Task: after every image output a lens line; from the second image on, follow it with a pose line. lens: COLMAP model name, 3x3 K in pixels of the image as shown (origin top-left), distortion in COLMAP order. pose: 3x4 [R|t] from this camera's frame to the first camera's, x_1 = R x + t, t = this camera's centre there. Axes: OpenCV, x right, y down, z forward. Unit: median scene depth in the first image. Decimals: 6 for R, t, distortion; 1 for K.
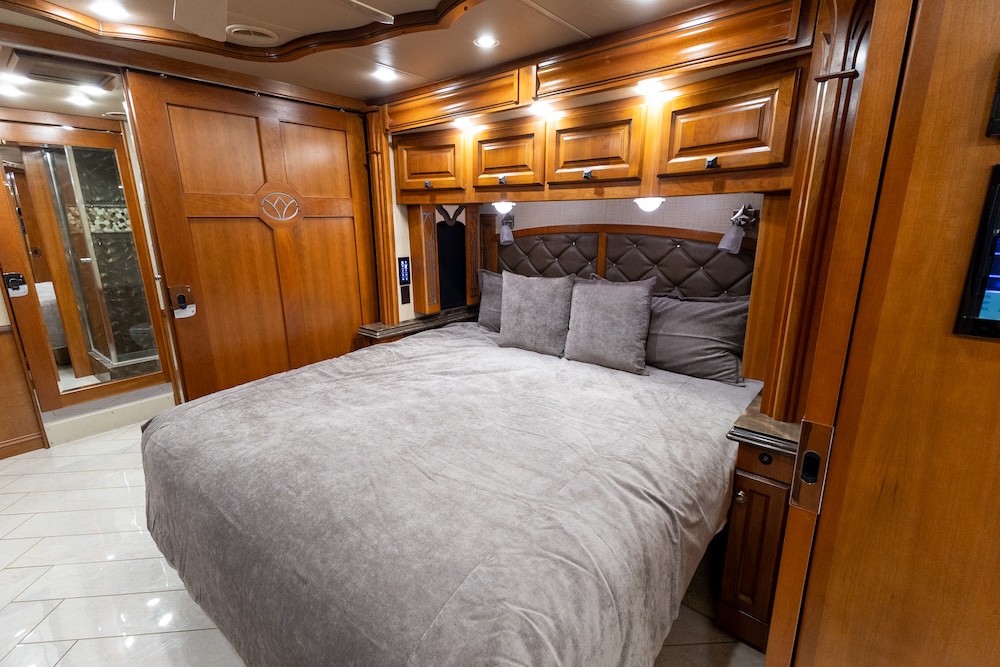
lens RADIAL K [[458.4, 0, 505.1], [0, 458.4, 332.1], [0, 0, 1]] dist [0.028233, -0.000184]
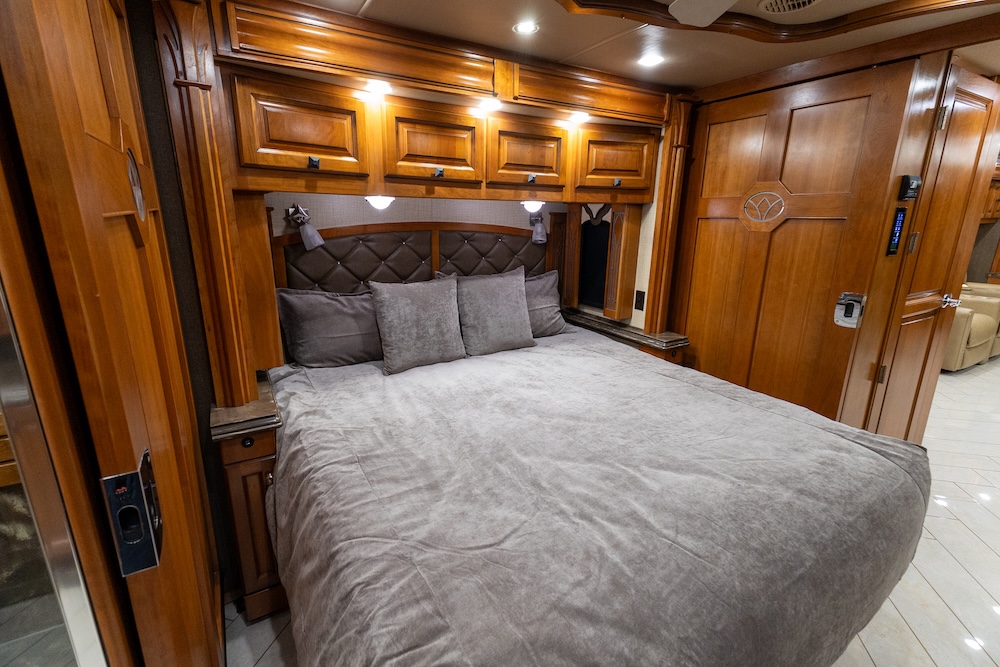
lens RADIAL K [[445.3, 0, 499.1], [0, 445.3, 328.7], [0, 0, 1]] dist [0.020128, -0.000094]
pose [[0.330516, -0.226446, 0.916232, -0.797094], [0.214689, 0.963379, 0.160653, -0.158962], [-0.919058, 0.143607, 0.367028, 0.632406]]
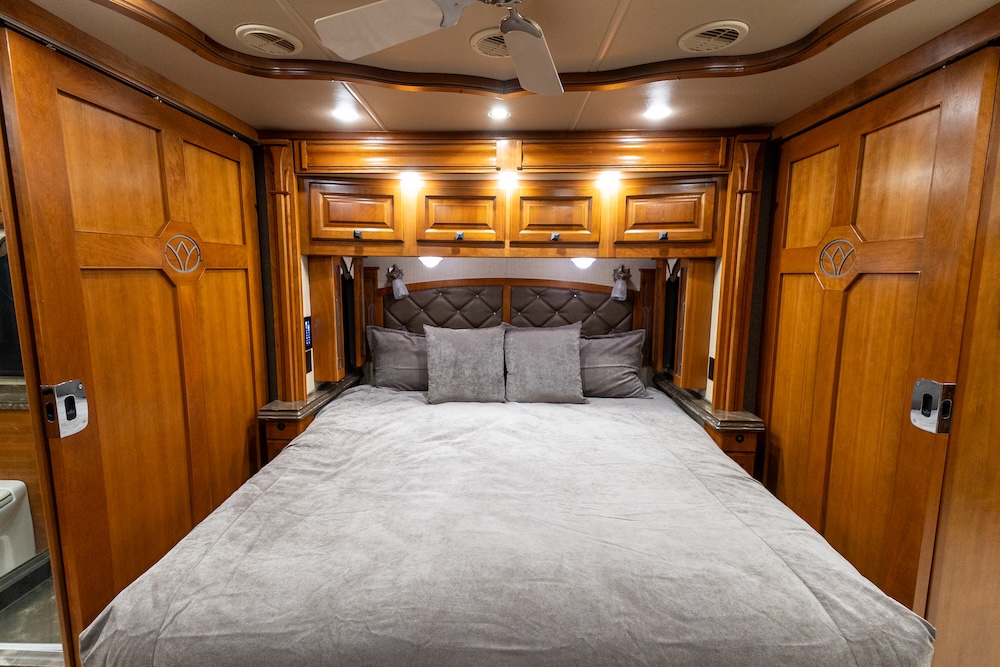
lens RADIAL K [[461.3, 0, 495.4], [0, 461.3, 333.8], [0, 0, 1]] dist [0.023024, -0.001112]
pose [[0.787772, -0.073262, 0.611595, -0.584567], [0.138919, 0.988452, -0.060531, -0.043786], [-0.600097, 0.132647, 0.788852, 0.174578]]
